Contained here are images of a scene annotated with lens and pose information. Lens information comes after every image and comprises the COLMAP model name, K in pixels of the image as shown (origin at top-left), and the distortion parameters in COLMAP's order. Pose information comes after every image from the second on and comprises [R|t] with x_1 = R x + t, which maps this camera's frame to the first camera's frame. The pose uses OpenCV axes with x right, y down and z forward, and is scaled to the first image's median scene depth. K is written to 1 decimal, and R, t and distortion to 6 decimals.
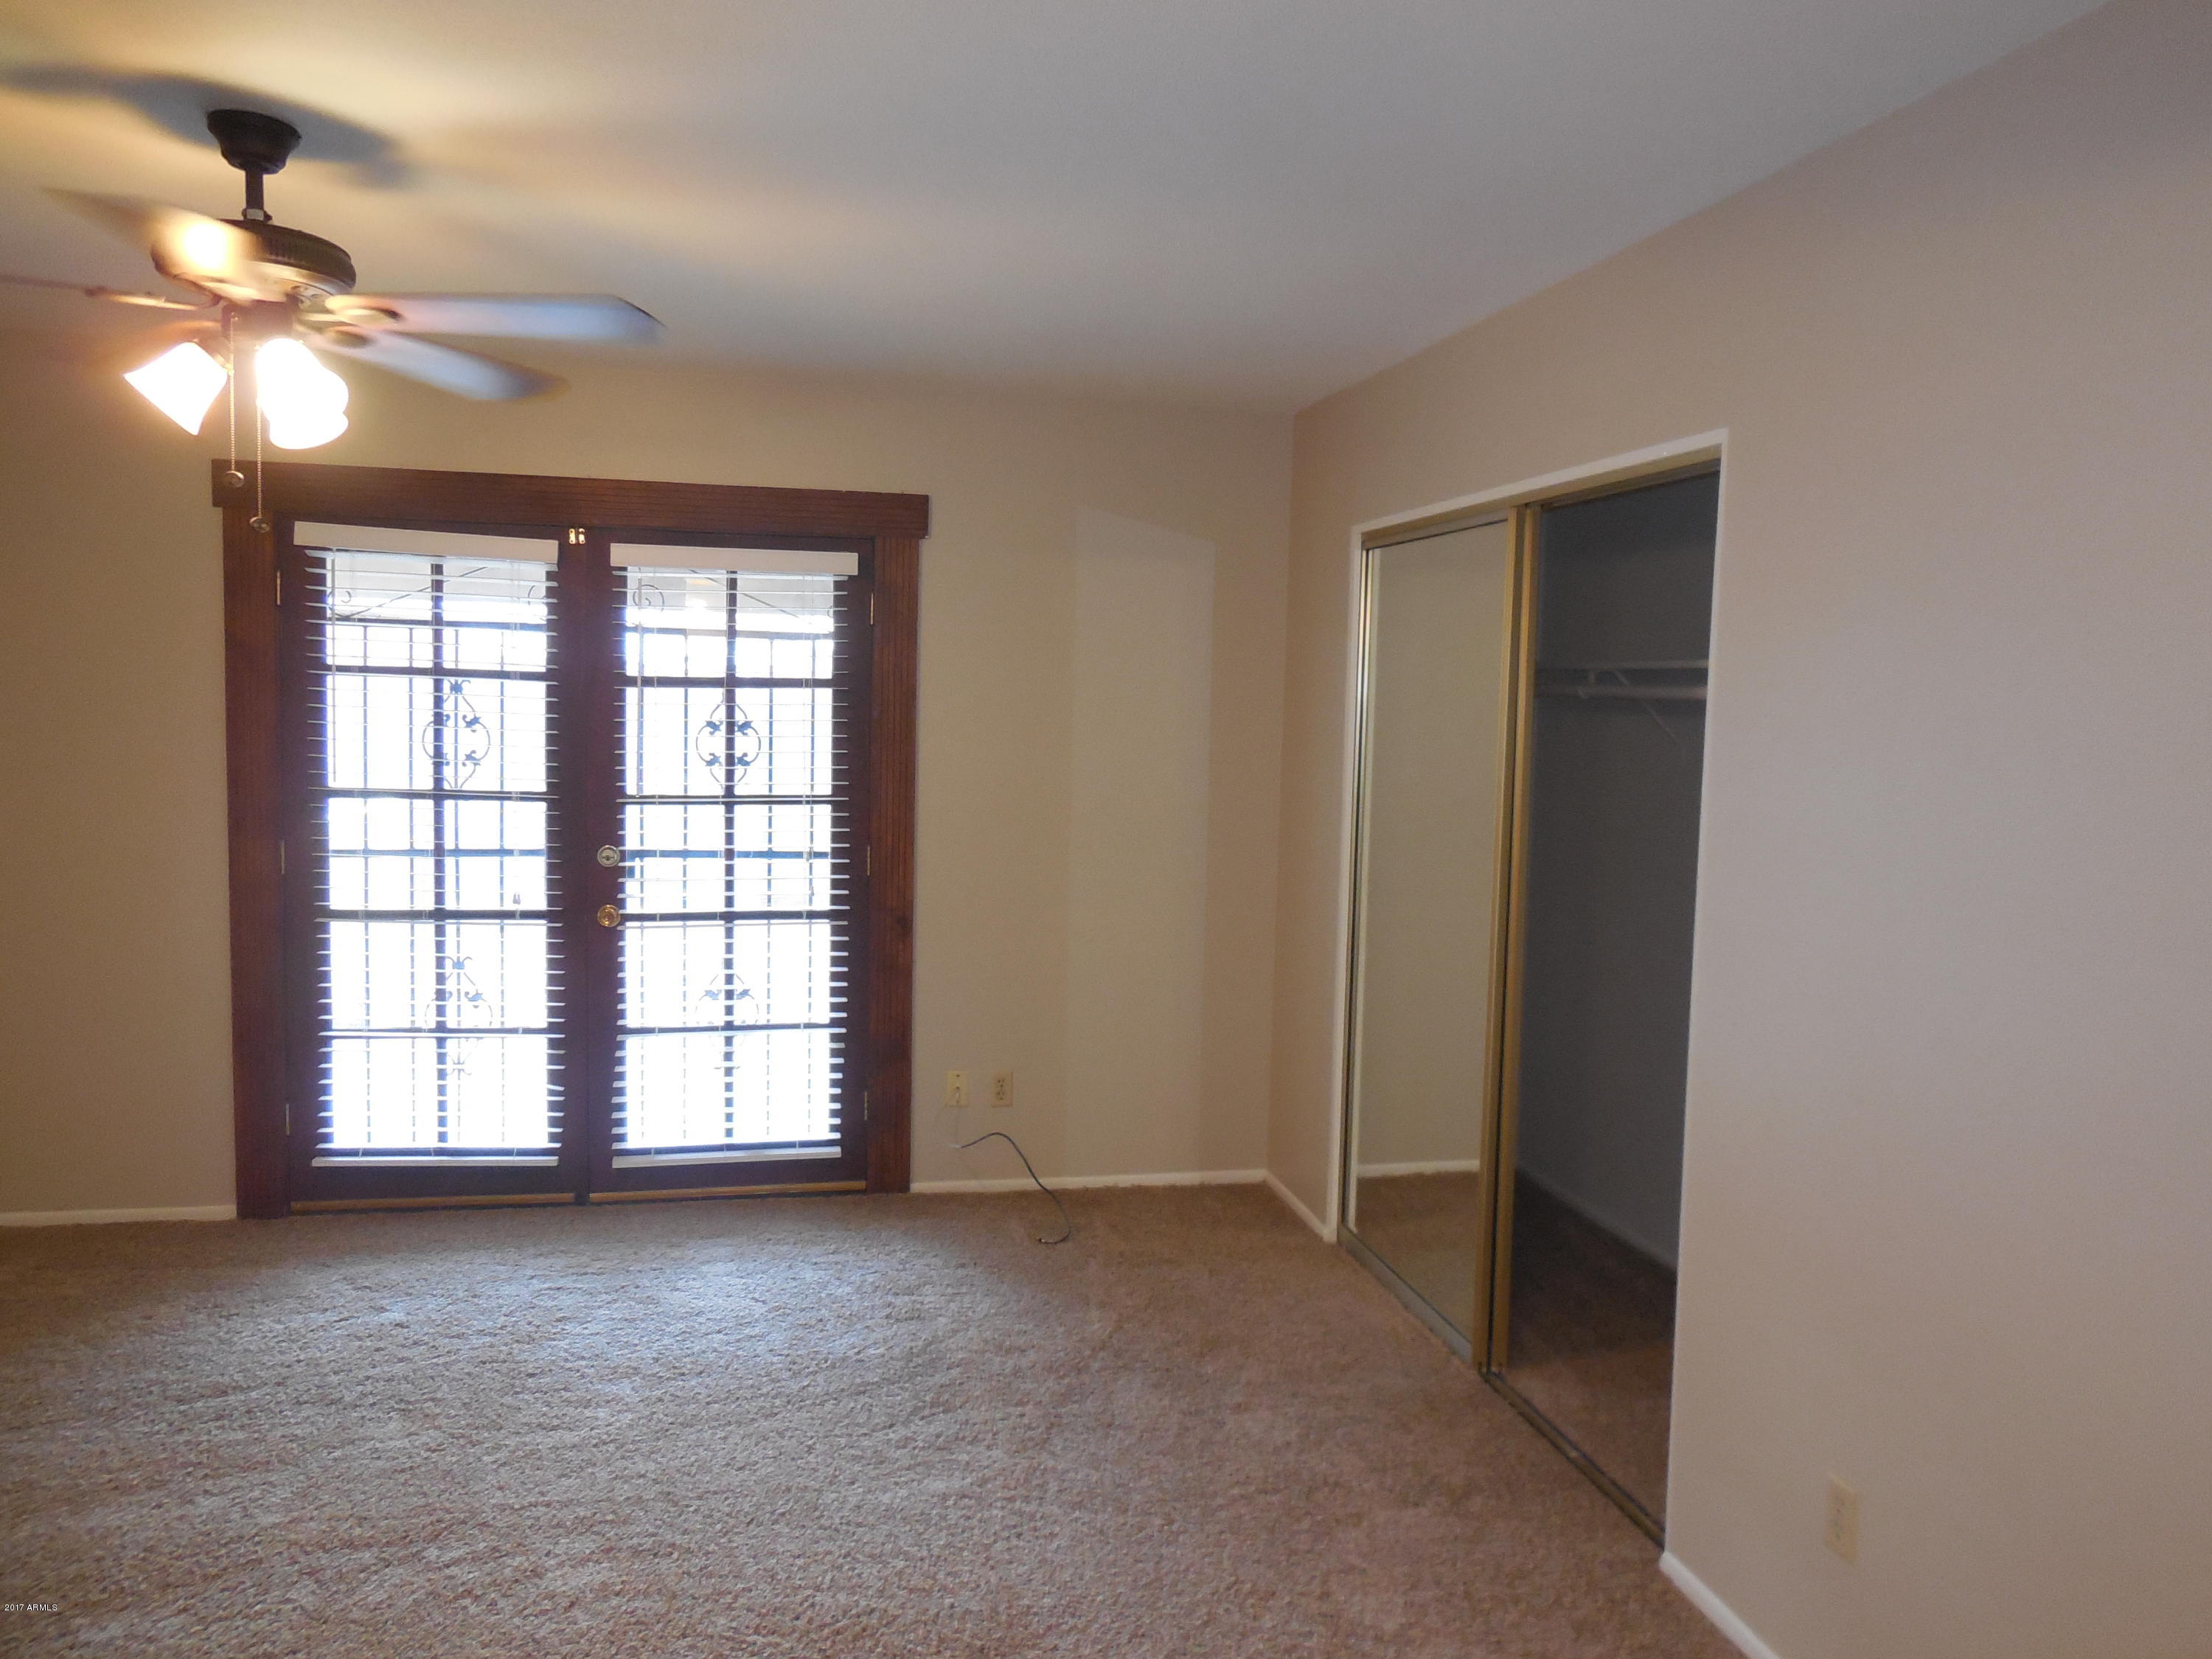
lens RADIAL K [[1648.7, 0, 1106.0], [0, 1648.7, 829.5], [0, 0, 1]] dist [-0.013060, 0.001213]
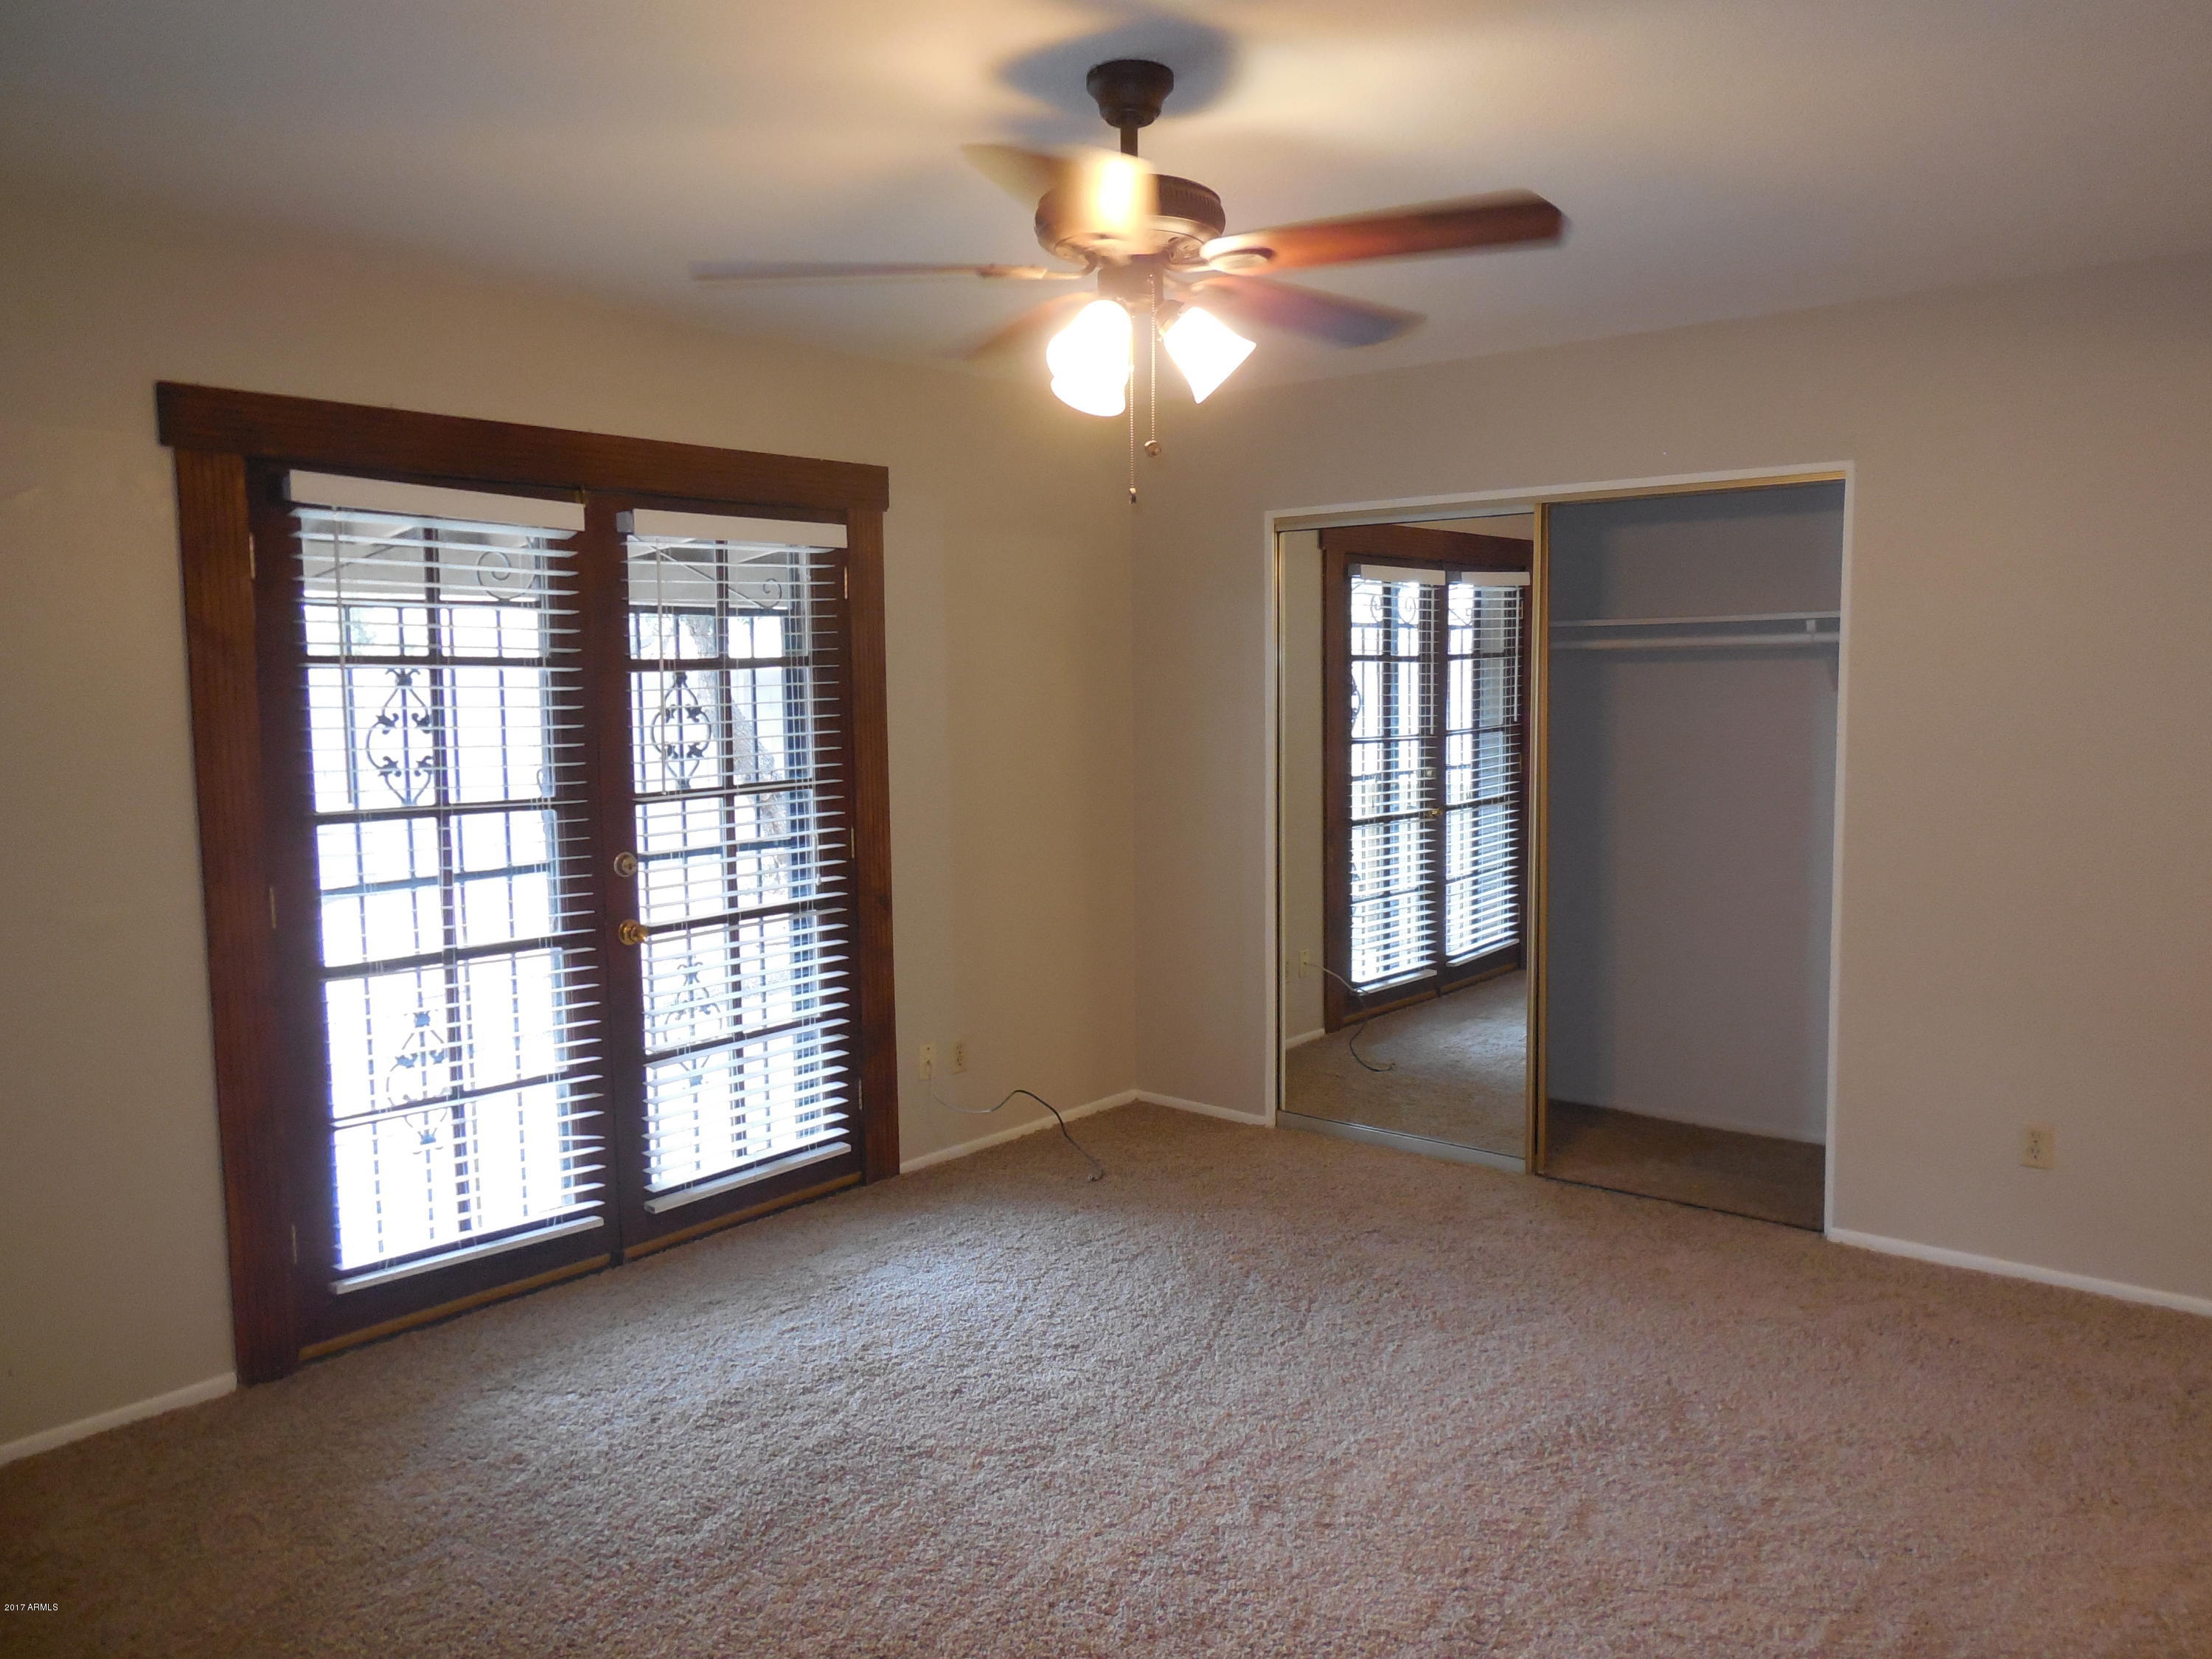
lens RADIAL K [[1648.7, 0, 1106.0], [0, 1648.7, 829.5], [0, 0, 1]] dist [-0.013060, 0.001213]
pose [[0.784032, -0.092227, 0.613830, -0.639166], [0.083888, 0.995571, 0.042435, -0.018384], [-0.615025, 0.018223, 0.788297, 0.147220]]
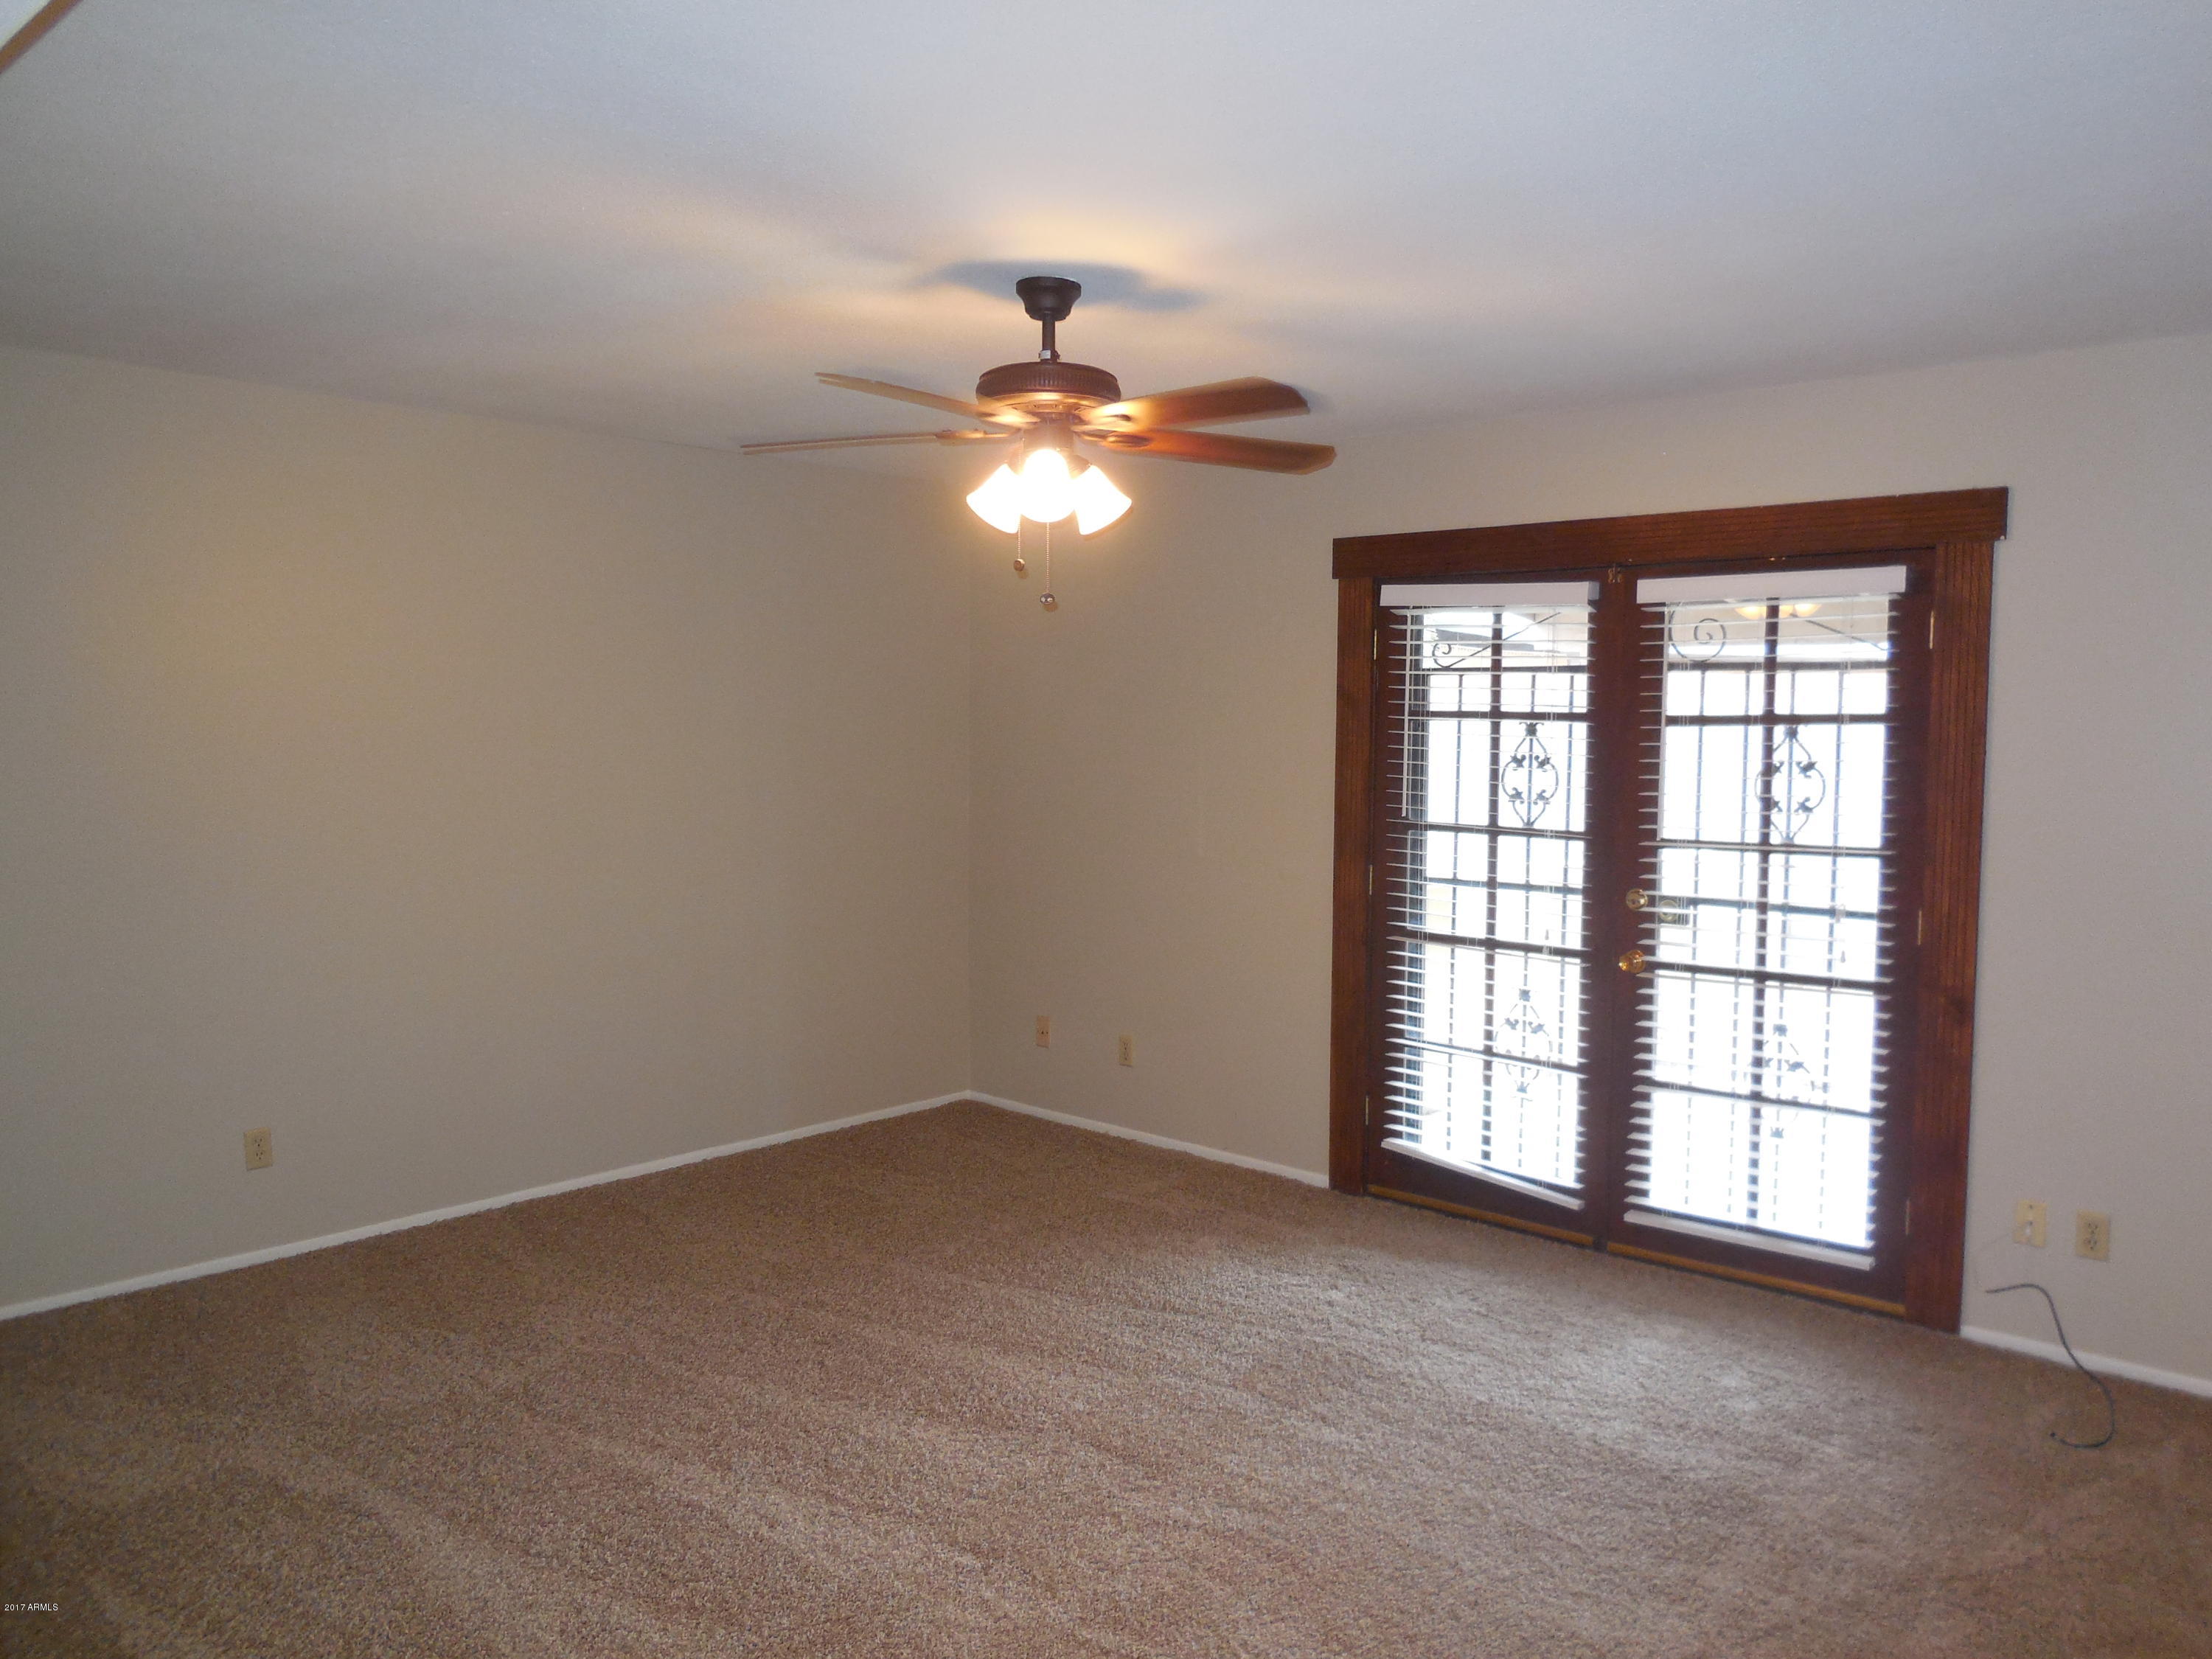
lens RADIAL K [[1624.0, 0, 1053.1], [0, 1624.0, 828.1], [0, 0, 1]] dist [-0.036614, -0.002292]
pose [[0.564779, 0.034140, -0.824536, 0.288468], [-0.058621, 0.998280, 0.001180, -0.007243], [0.823158, 0.047669, 0.565809, 0.173148]]
